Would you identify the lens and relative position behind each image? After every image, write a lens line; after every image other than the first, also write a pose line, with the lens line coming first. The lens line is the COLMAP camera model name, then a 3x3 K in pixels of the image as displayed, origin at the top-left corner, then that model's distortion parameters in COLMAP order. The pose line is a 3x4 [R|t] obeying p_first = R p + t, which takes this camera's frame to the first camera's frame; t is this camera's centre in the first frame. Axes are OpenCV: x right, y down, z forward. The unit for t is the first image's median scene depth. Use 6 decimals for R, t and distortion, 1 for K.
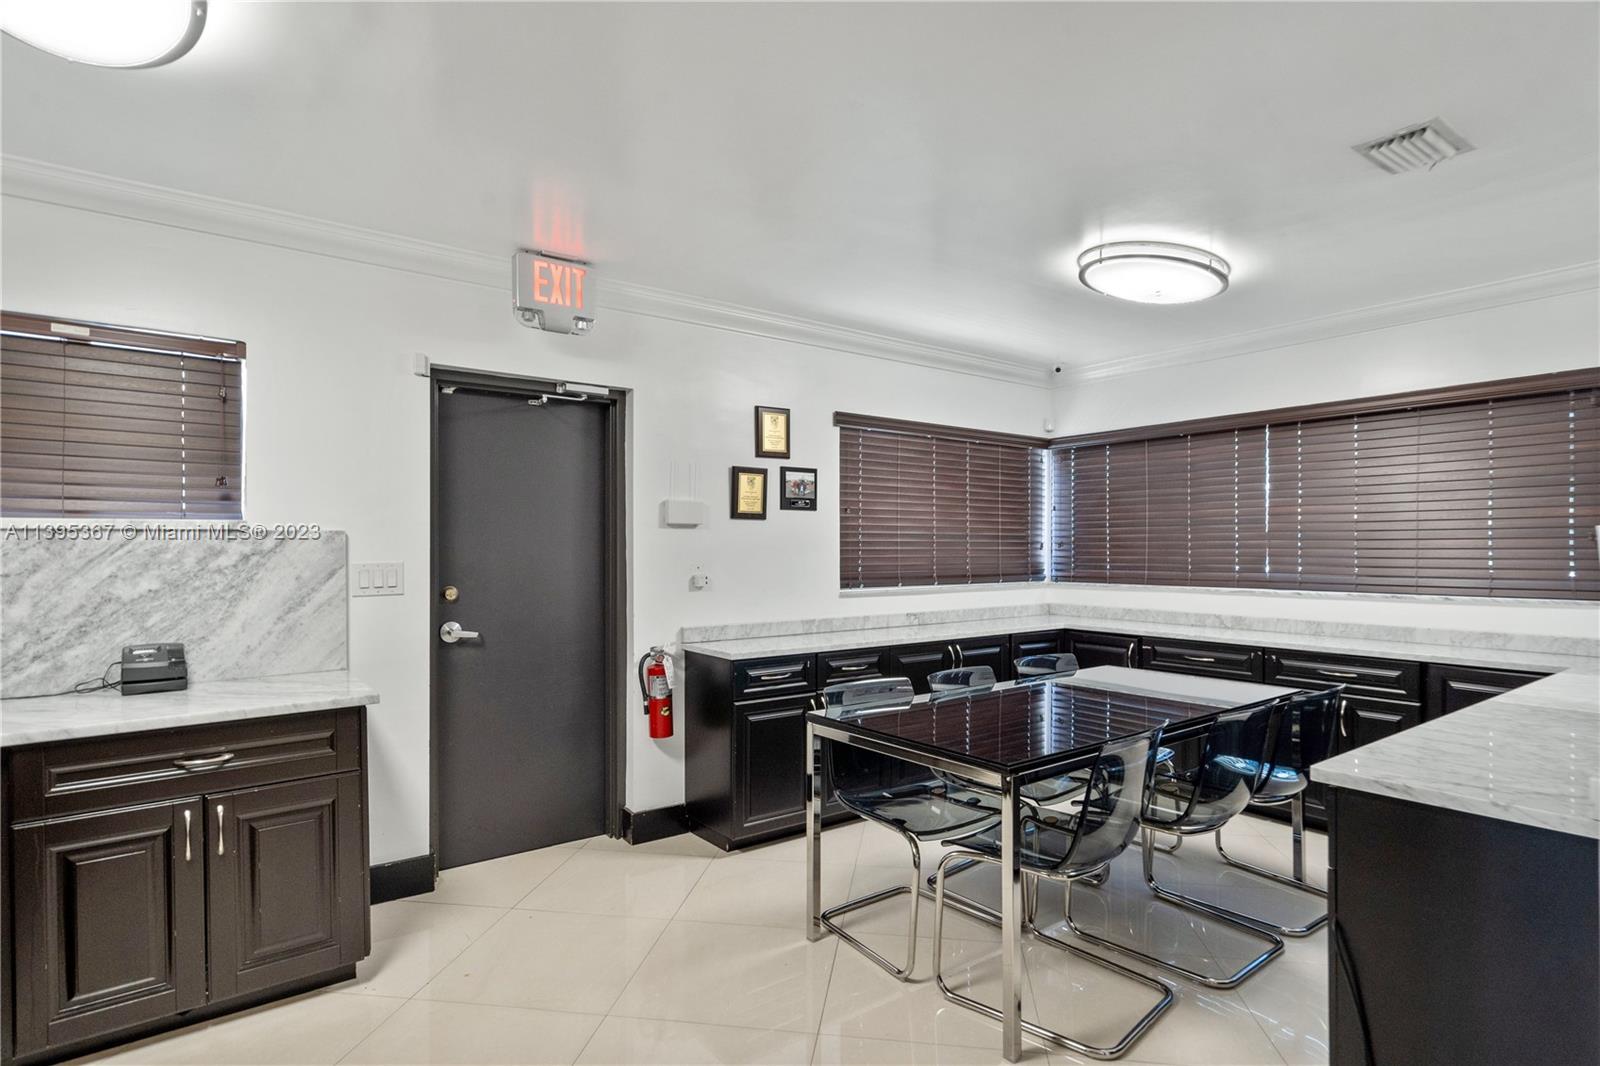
lens RADIAL K [[829.7, 0, 798.1], [0, 829.7, 545.1], [0, 0, 1]] dist [0.001624, 0.000462]
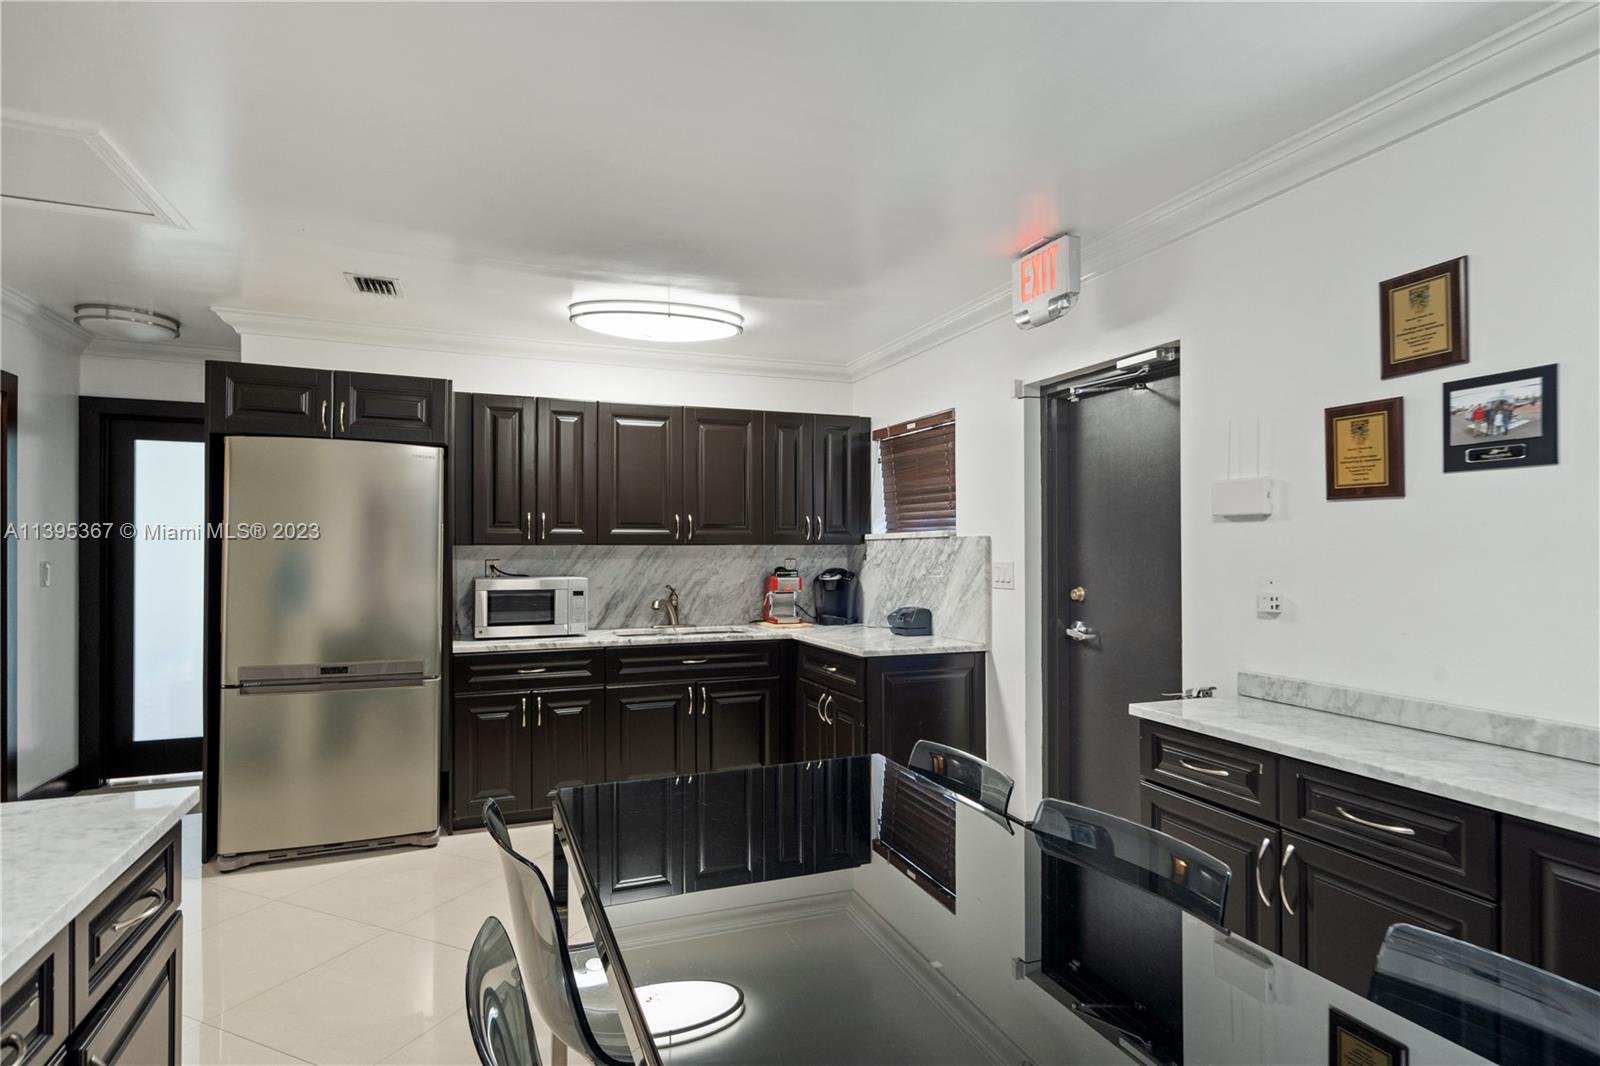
lens RADIAL K [[829.7, 0, 799.1], [0, 829.7, 535.1], [0, 0, 1]] dist [0.001624, 0.000462]
pose [[-0.277917, -0.013200, -0.960514, 0.787230], [0.002598, 0.999892, -0.014493, -0.000582], [0.960602, -0.006523, -0.277853, 1.111388]]
